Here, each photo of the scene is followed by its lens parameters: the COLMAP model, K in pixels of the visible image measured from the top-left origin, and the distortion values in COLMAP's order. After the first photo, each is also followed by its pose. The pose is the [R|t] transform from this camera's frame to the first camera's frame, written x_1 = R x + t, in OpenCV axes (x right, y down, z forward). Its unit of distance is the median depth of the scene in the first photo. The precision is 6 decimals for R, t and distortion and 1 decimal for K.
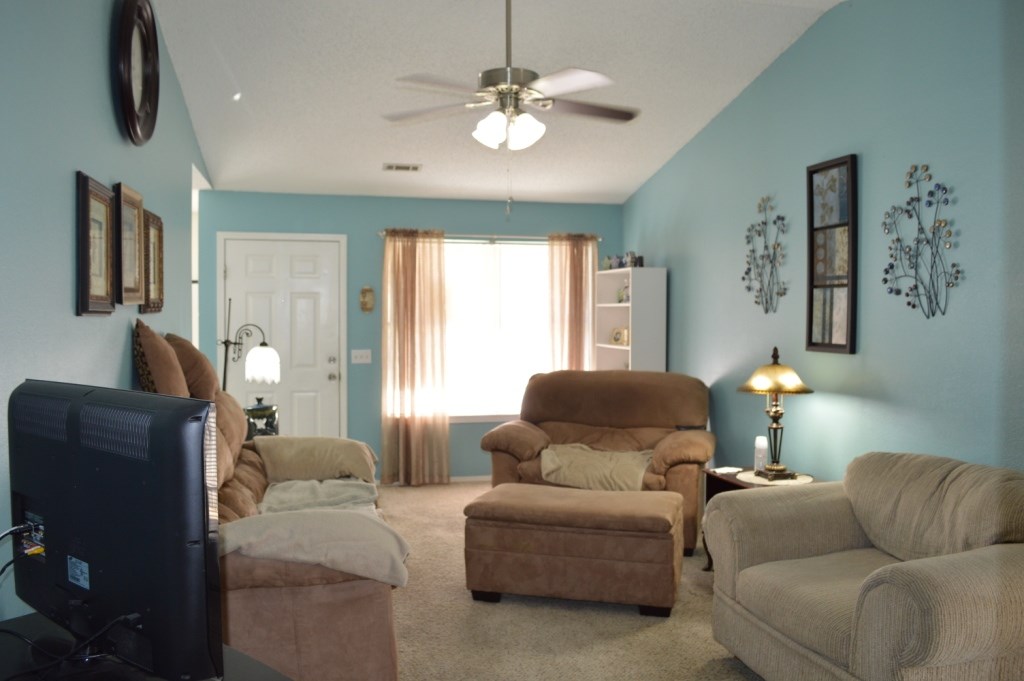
lens RADIAL K [[816.9, 0, 507.1], [0, 816.9, 337.4], [0, 0, 1]] dist [-0.073465, -0.002436]
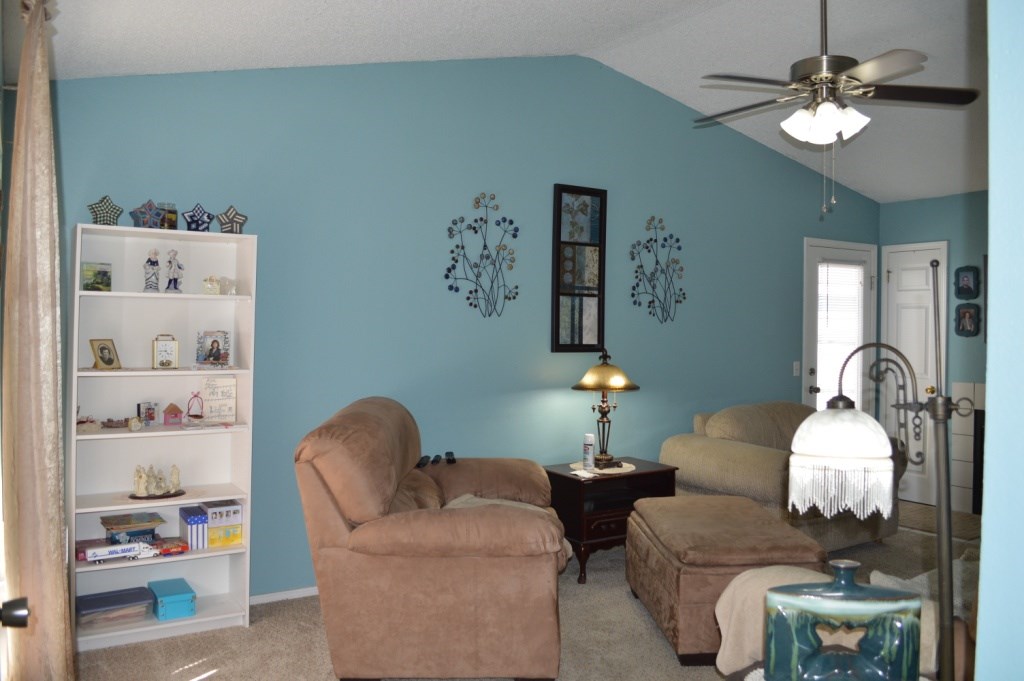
lens RADIAL K [[816.9, 0, 486.3], [0, 816.9, 338.3], [0, 0, 1]] dist [-0.073465, -0.002436]
pose [[-0.314628, -0.018490, 0.949035, -0.673396], [0.016886, 0.999543, 0.025073, -0.033078], [-0.949065, 0.023914, -0.314172, 1.501957]]
